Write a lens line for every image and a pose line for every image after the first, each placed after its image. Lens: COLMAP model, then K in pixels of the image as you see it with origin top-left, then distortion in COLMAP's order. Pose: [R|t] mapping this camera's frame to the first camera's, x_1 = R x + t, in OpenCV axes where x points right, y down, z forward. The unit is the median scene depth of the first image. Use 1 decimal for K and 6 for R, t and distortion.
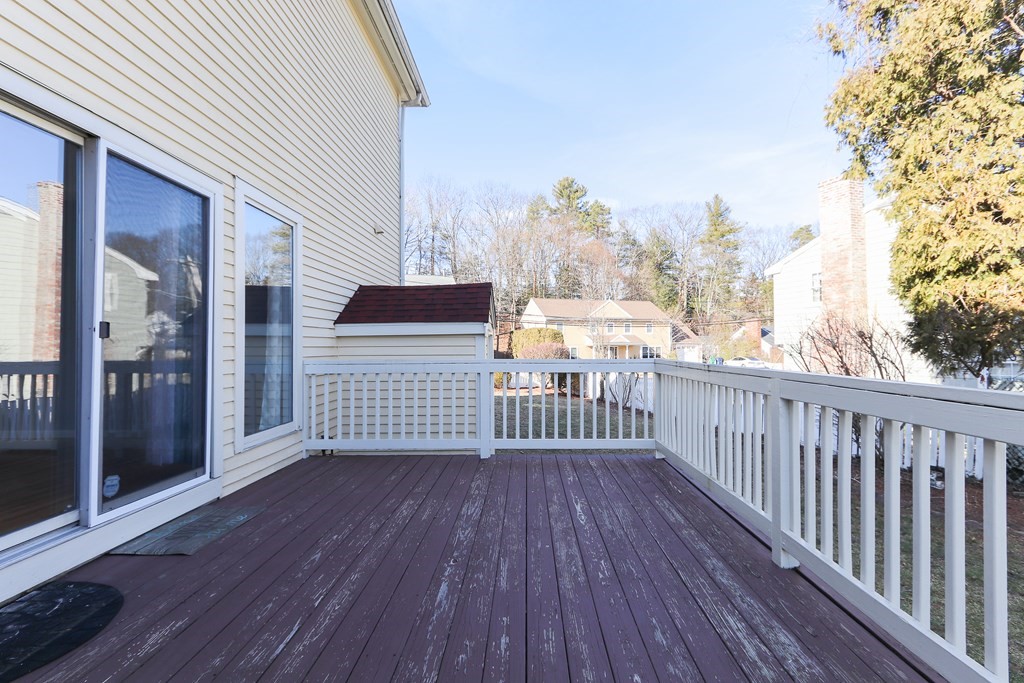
lens RADIAL K [[485.9, 0, 510.1], [0, 485.9, 346.1], [0, 0, 1]] dist [-0.000852, -0.000009]
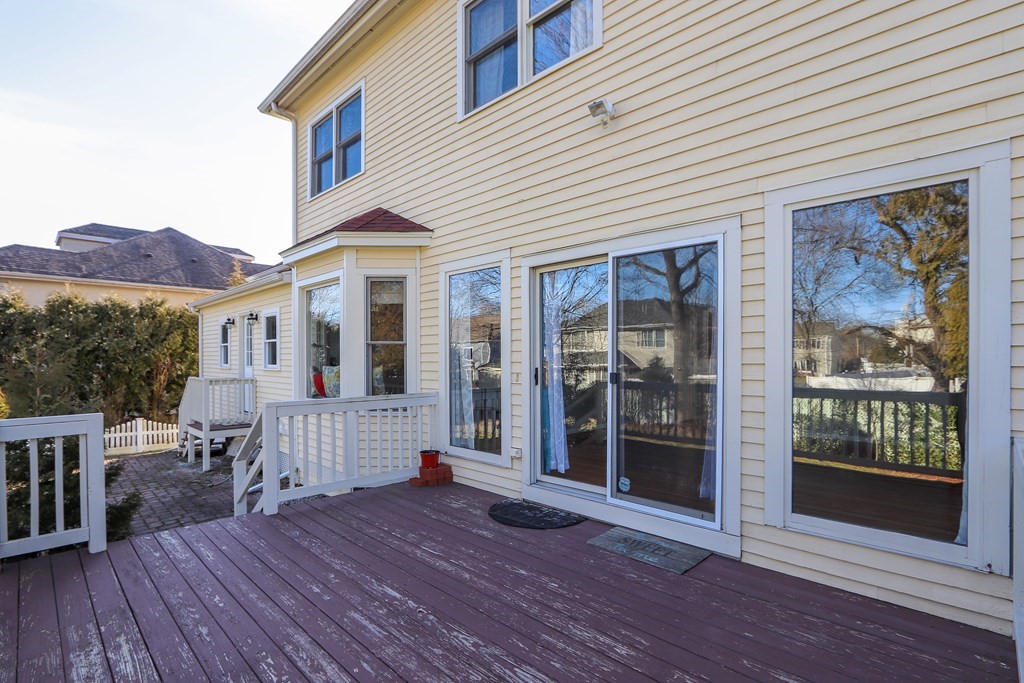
lens RADIAL K [[491.7, 0, 512.4], [0, 491.7, 357.2], [0, 0, 1]] dist [-0.010844, -0.000170]
pose [[-0.682780, 0.004197, -0.730612, 0.543366], [0.006895, 0.999976, -0.000700, -0.106280], [0.730592, -0.005516, -0.682792, 1.955085]]
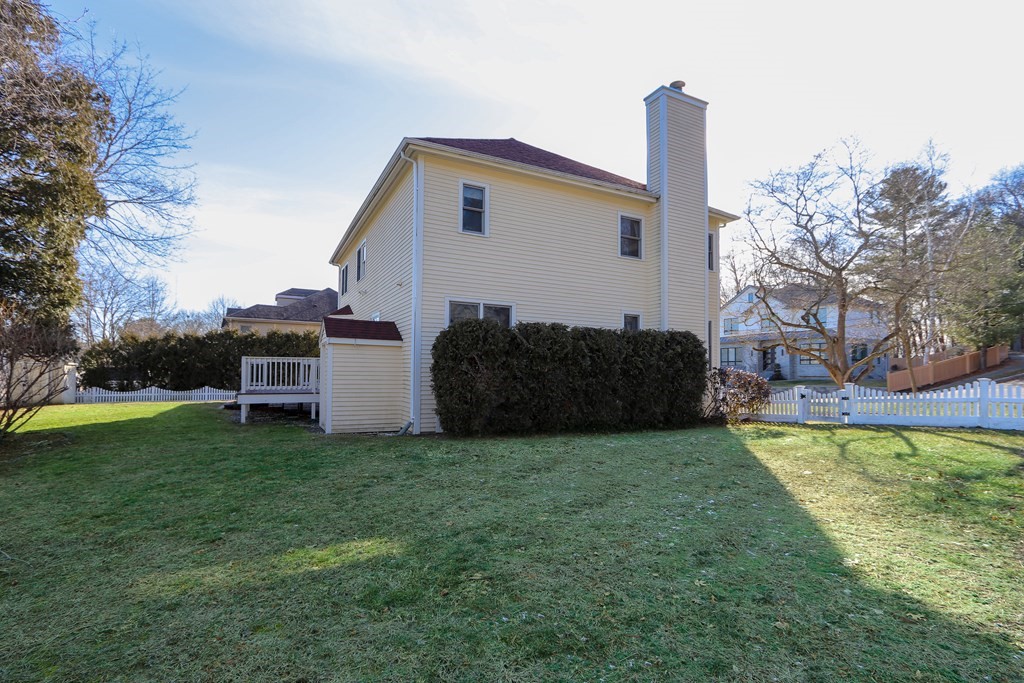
lens RADIAL K [[485.9, 0, 510.1], [0, 485.9, 346.1], [0, 0, 1]] dist [-0.000852, -0.000009]
pose [[-0.875733, -0.034227, -0.481582, 0.646583], [-0.006938, 0.998273, -0.058333, 0.239824], [0.482747, -0.047743, -0.874458, 8.144061]]
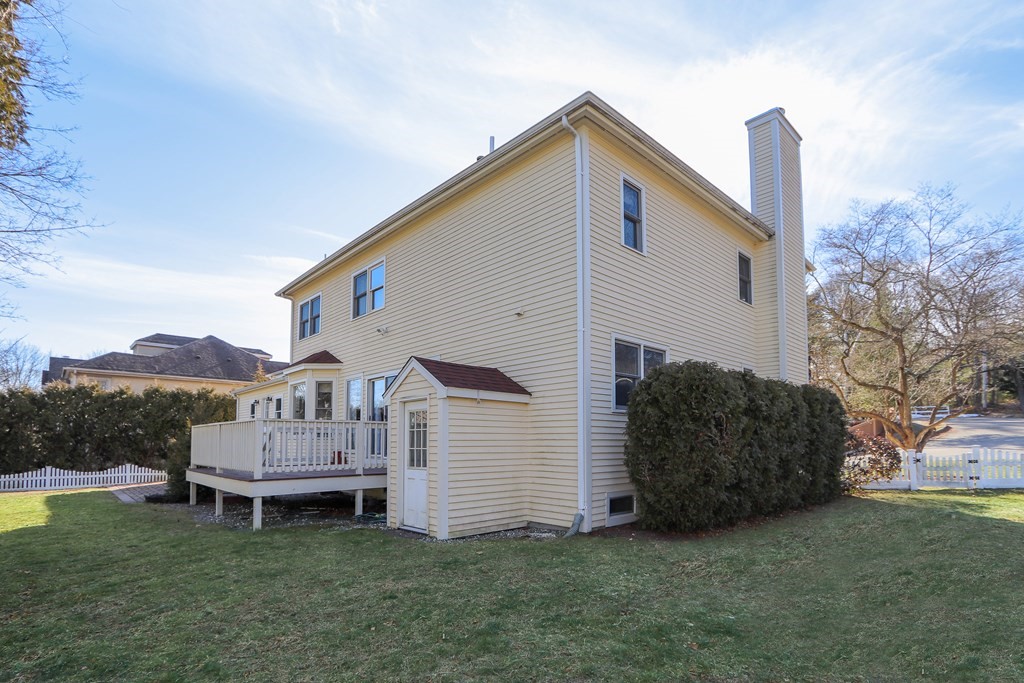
lens RADIAL K [[493.3, 0, 513.8], [0, 493.3, 411.4], [0, 0, 1]] dist [-0.002055, -0.000091]
pose [[-0.701430, -0.037986, -0.711726, 1.782374], [0.008514, 0.998061, -0.061659, 0.230782], [0.712688, -0.049309, -0.699746, 5.557827]]
